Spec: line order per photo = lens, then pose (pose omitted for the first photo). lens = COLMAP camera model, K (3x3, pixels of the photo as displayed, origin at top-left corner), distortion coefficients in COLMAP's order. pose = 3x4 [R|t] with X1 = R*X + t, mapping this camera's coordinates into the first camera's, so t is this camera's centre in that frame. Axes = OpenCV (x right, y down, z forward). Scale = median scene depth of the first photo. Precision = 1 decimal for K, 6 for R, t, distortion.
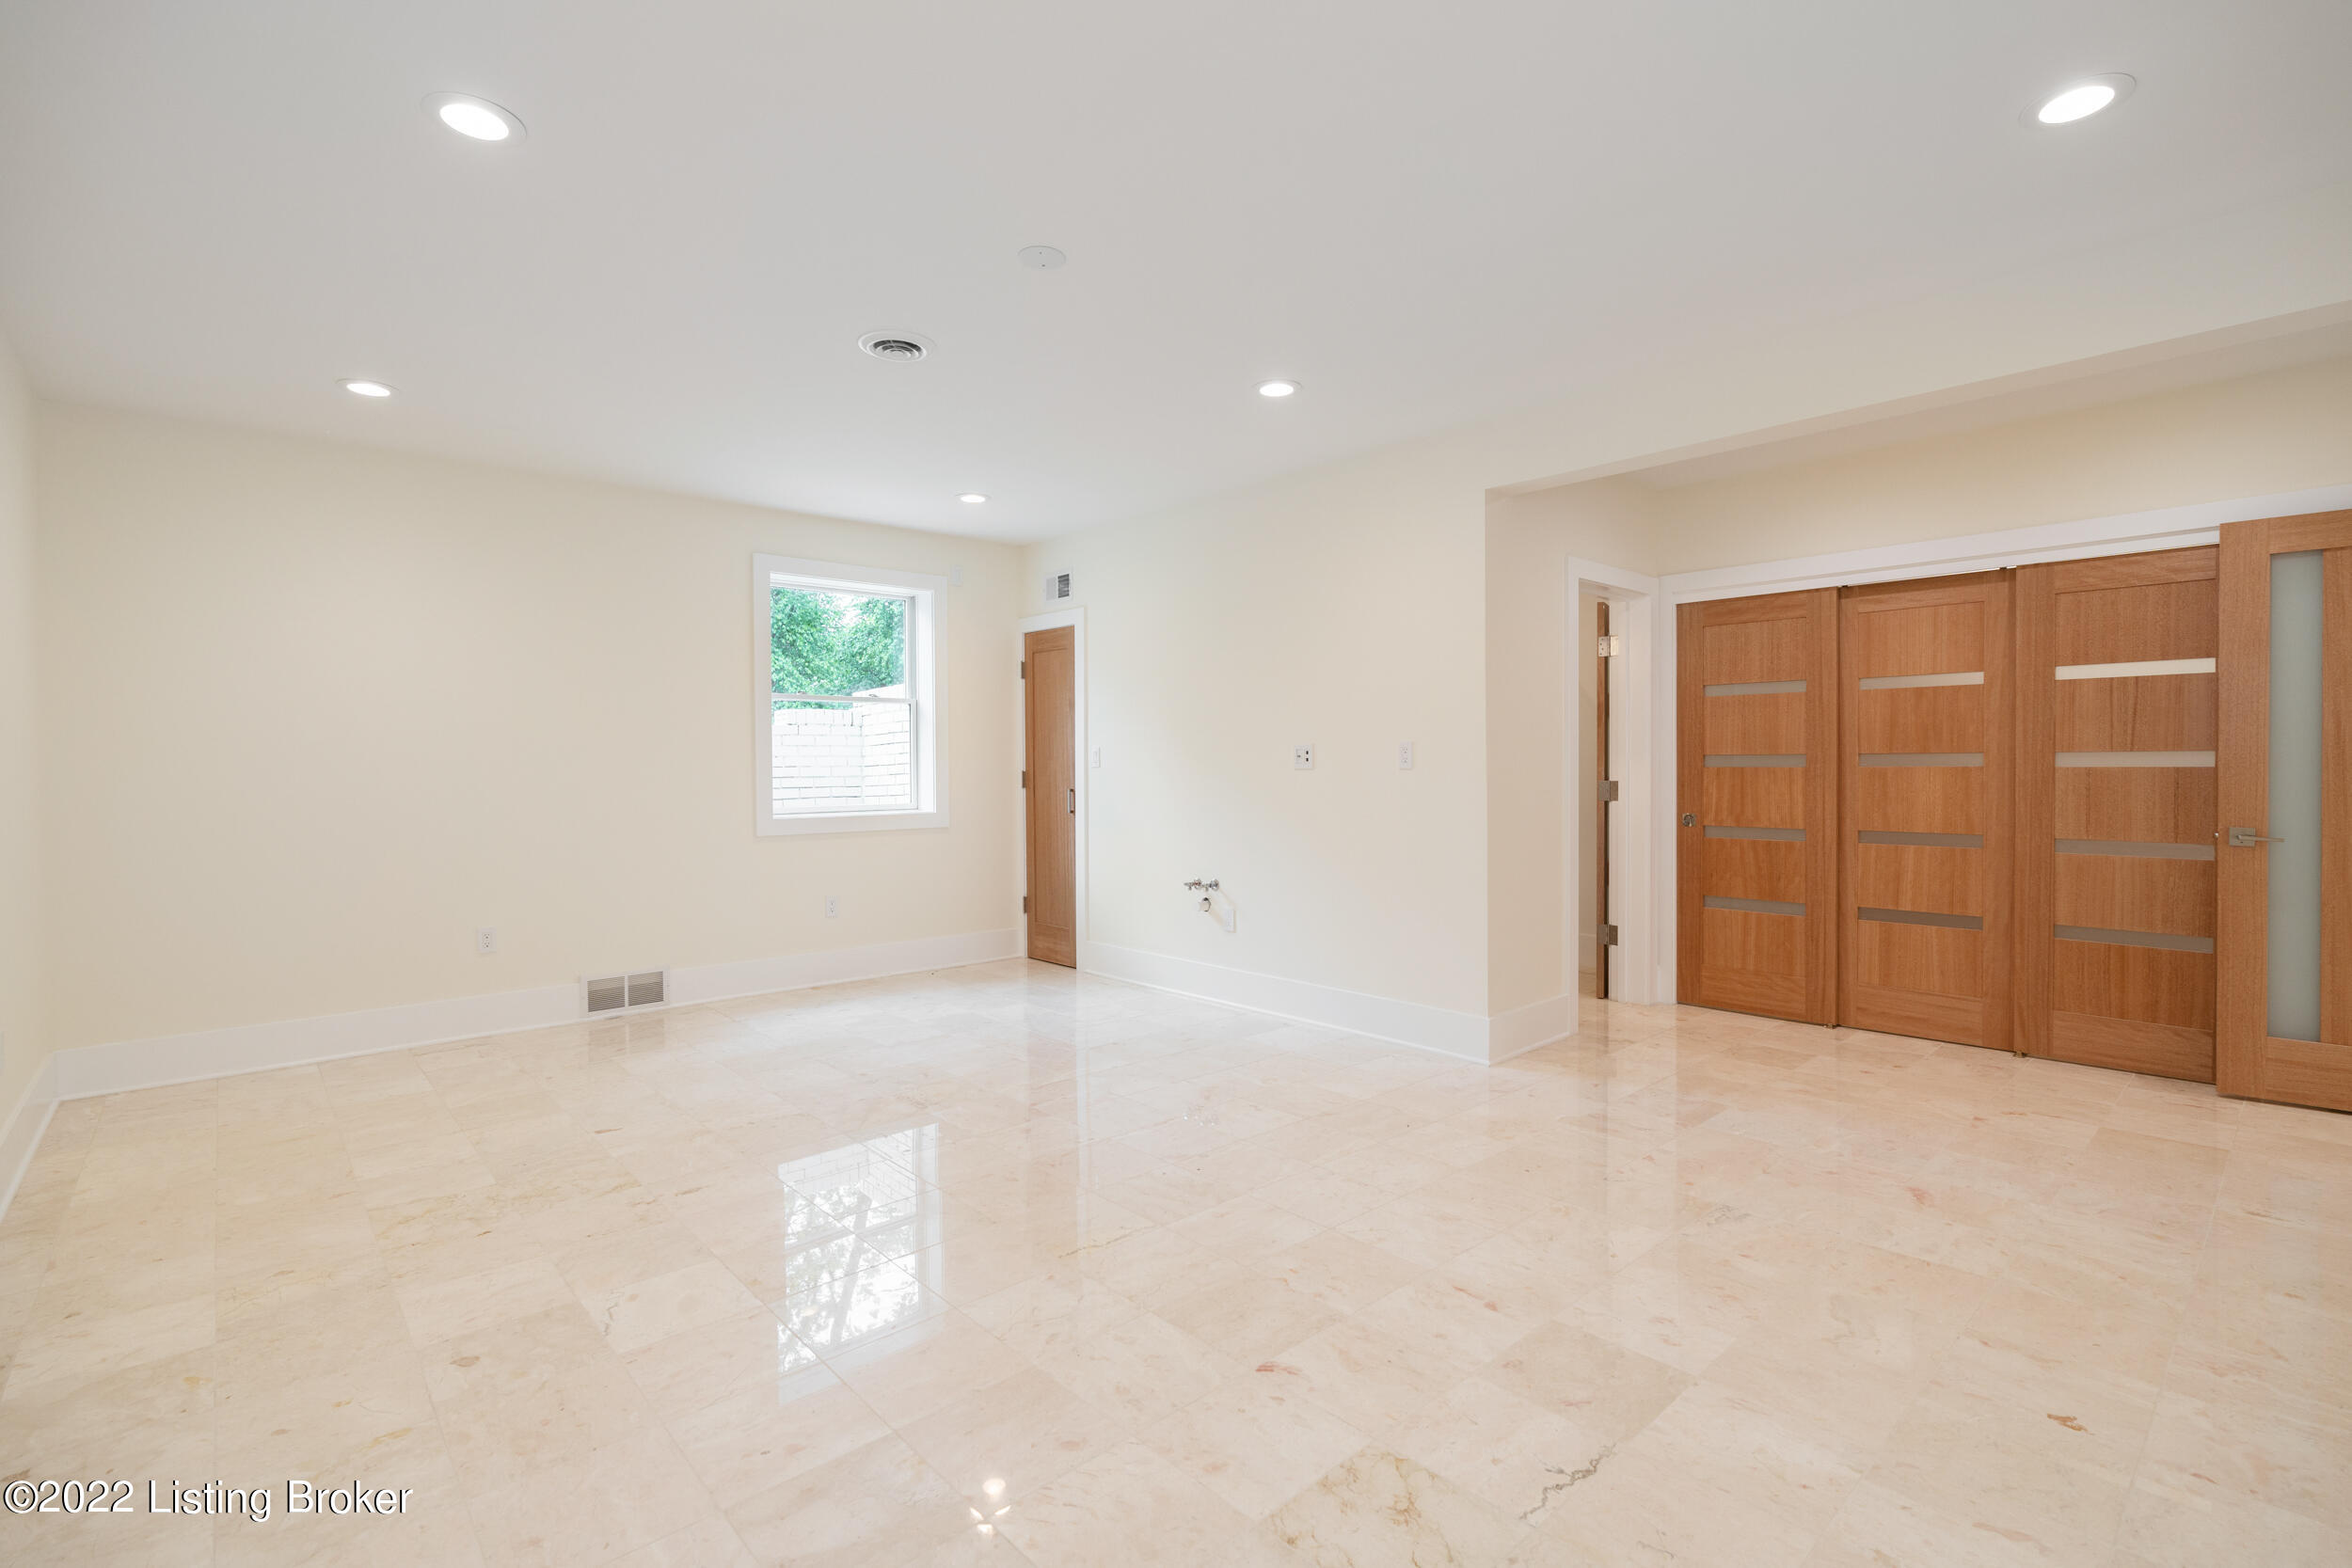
lens RADIAL K [[1062.1, 0, 1178.6], [0, 1062.1, 784.6], [0, 0, 1]] dist [0.002177, 0.001055]
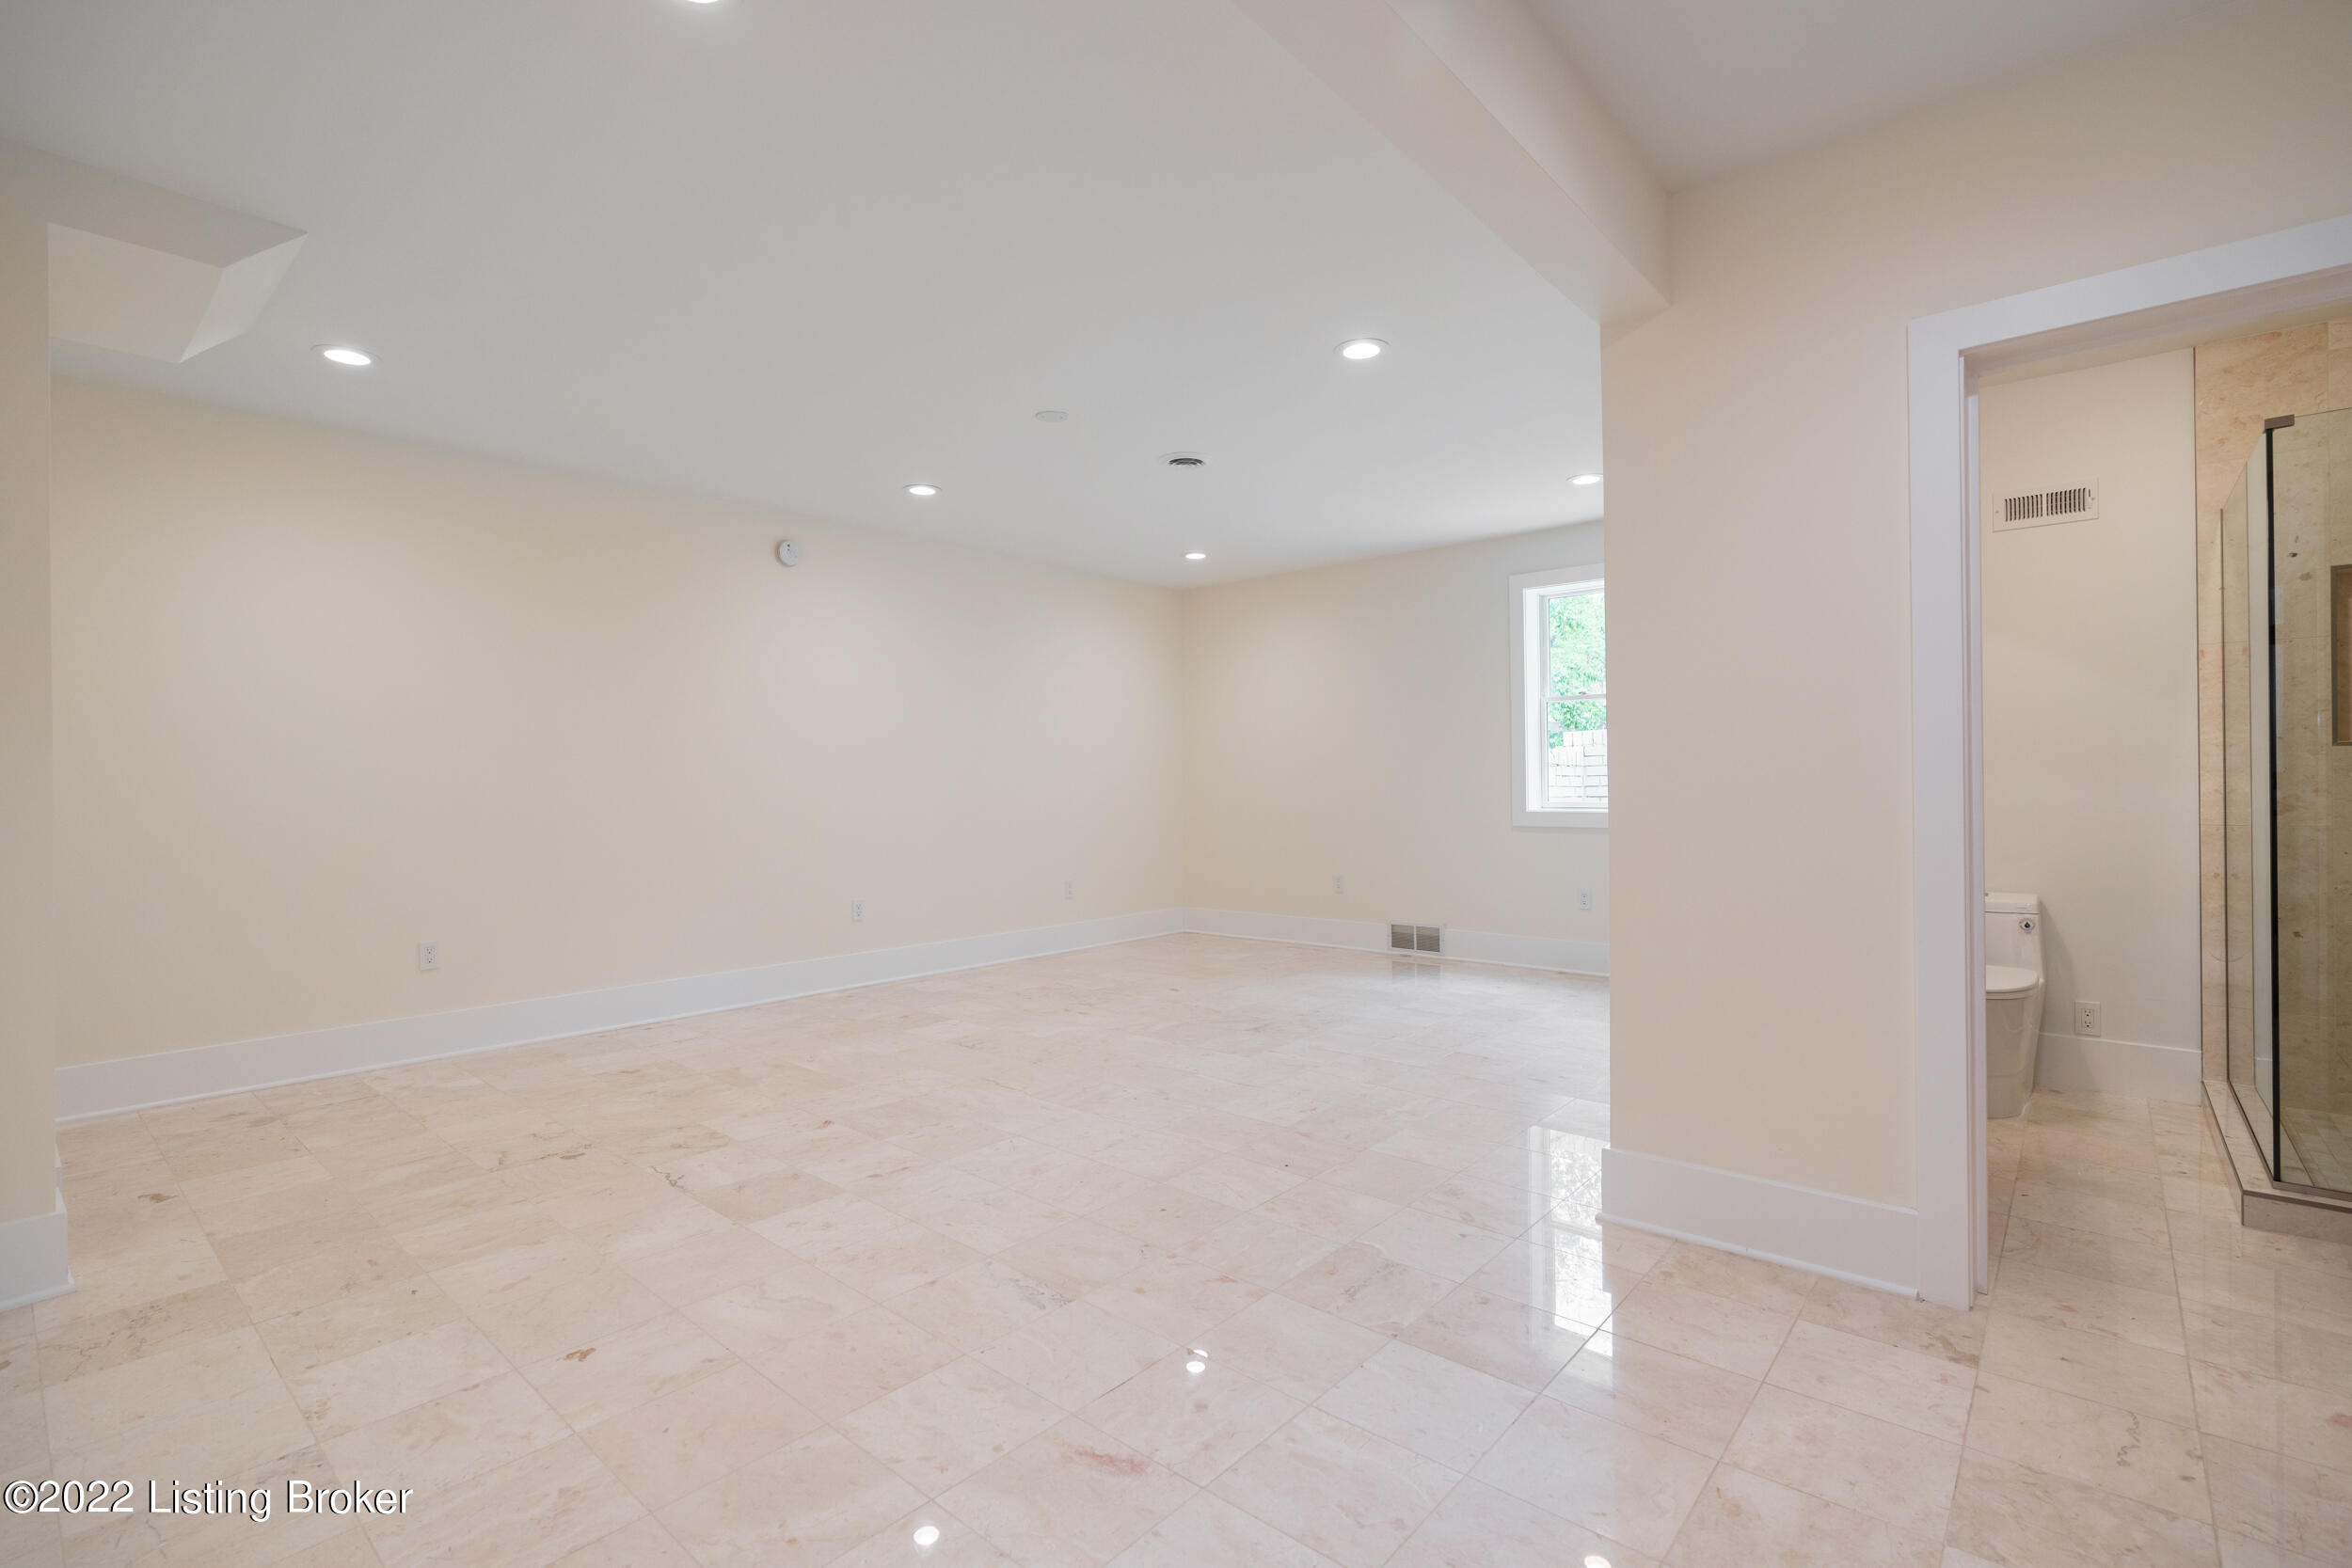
lens RADIAL K [[1062.1, 0, 1176.5], [0, 1062.1, 786.2], [0, 0, 1]] dist [0.002177, 0.001055]
pose [[0.108927, 0.005890, -0.994032, 1.482611], [-0.003588, 0.999978, 0.005532, 0.001215], [0.994043, 0.002964, 0.108946, 1.110703]]
